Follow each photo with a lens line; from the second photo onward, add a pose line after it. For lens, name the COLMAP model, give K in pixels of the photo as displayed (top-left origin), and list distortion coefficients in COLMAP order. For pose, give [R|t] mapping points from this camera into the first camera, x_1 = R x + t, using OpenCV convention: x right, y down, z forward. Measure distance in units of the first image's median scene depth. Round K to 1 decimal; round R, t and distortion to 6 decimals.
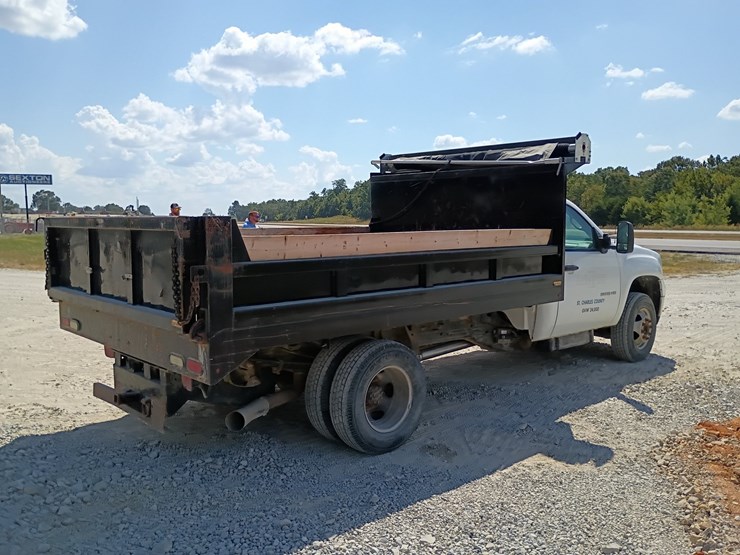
lens RADIAL K [[640.1, 0, 354.4], [0, 640.1, 279.8], [0, 0, 1]] dist [0.061428, -0.084149]
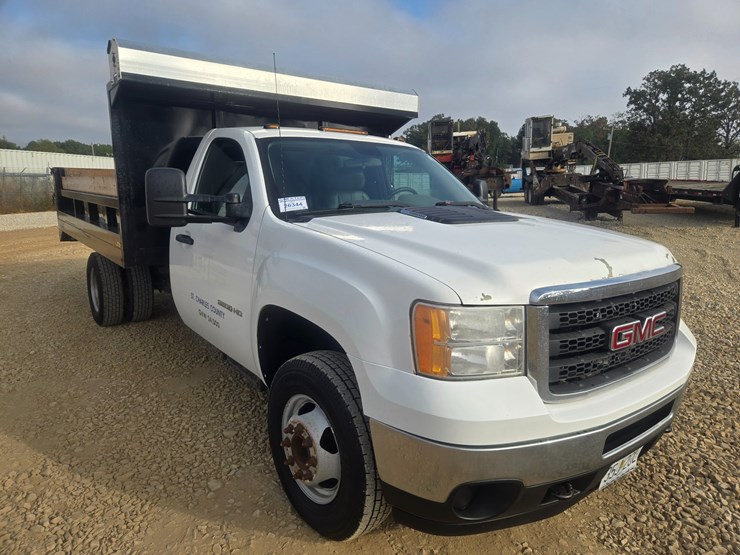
lens RADIAL K [[494.6, 0, 371.6], [0, 494.6, 274.0], [0, 0, 1]] dist [0.071679, -0.050399]
pose [[-0.062687, 0.179015, -0.981847, 0.912730], [-0.109659, 0.976590, 0.185058, -0.110042], [0.991990, 0.119270, -0.041589, 1.315576]]
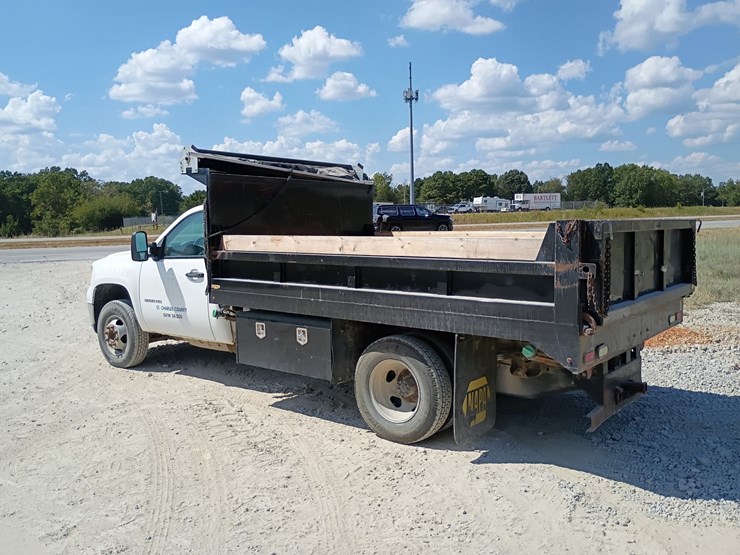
lens RADIAL K [[640.1, 0, 363.3], [0, 640.1, 273.2], [0, 0, 1]] dist [0.061428, -0.084149]
pose [[-0.158437, -0.072238, 0.984723, -1.012637], [0.103979, 0.990554, 0.089395, -0.113720], [-0.981879, 0.116554, -0.149429, 1.207075]]
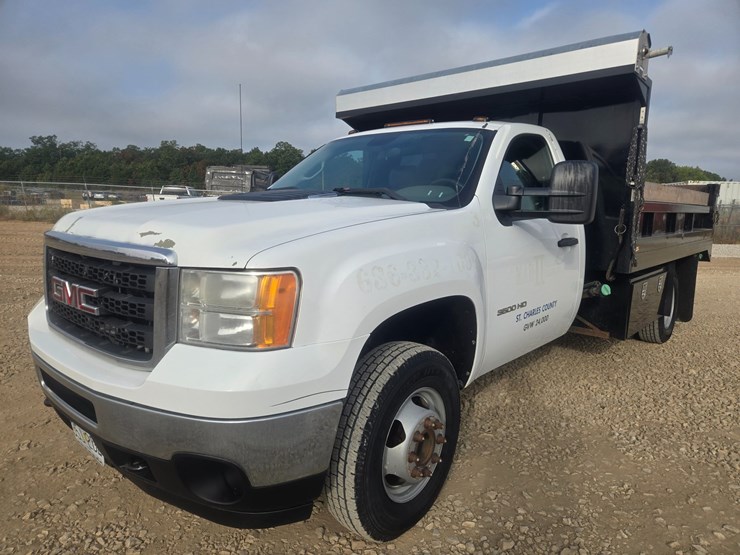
lens RADIAL K [[494.6, 0, 368.7], [0, 494.6, 280.2], [0, 0, 1]] dist [0.071679, -0.050399]
pose [[-0.991958, 0.000466, -0.126563, 0.418054], [-0.030285, 0.970070, 0.240929, -0.124576], [0.122887, 0.242825, -0.962255, 1.830533]]
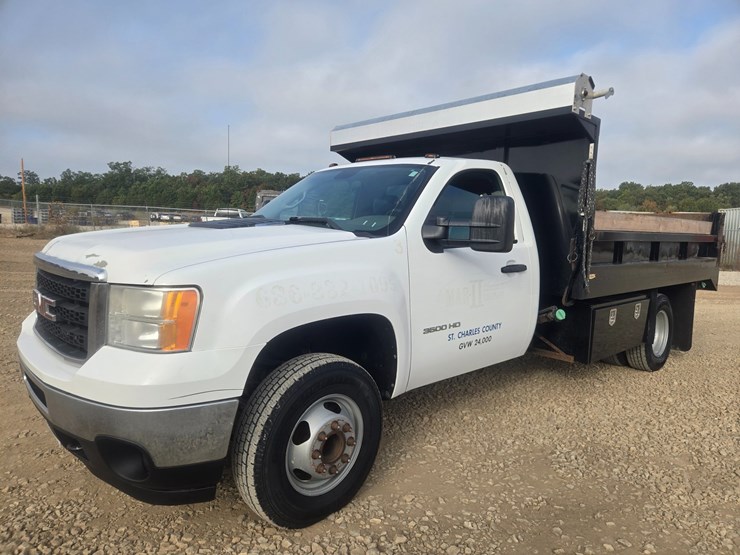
lens RADIAL K [[494.6, 0, 371.4], [0, 494.6, 279.2], [0, 0, 1]] dist [0.071679, -0.050399]
pose [[-0.999339, -0.024585, -0.026778, 0.316713], [-0.029426, 0.979603, 0.198775, -0.138087], [0.021345, 0.199432, -0.979679, 1.889450]]
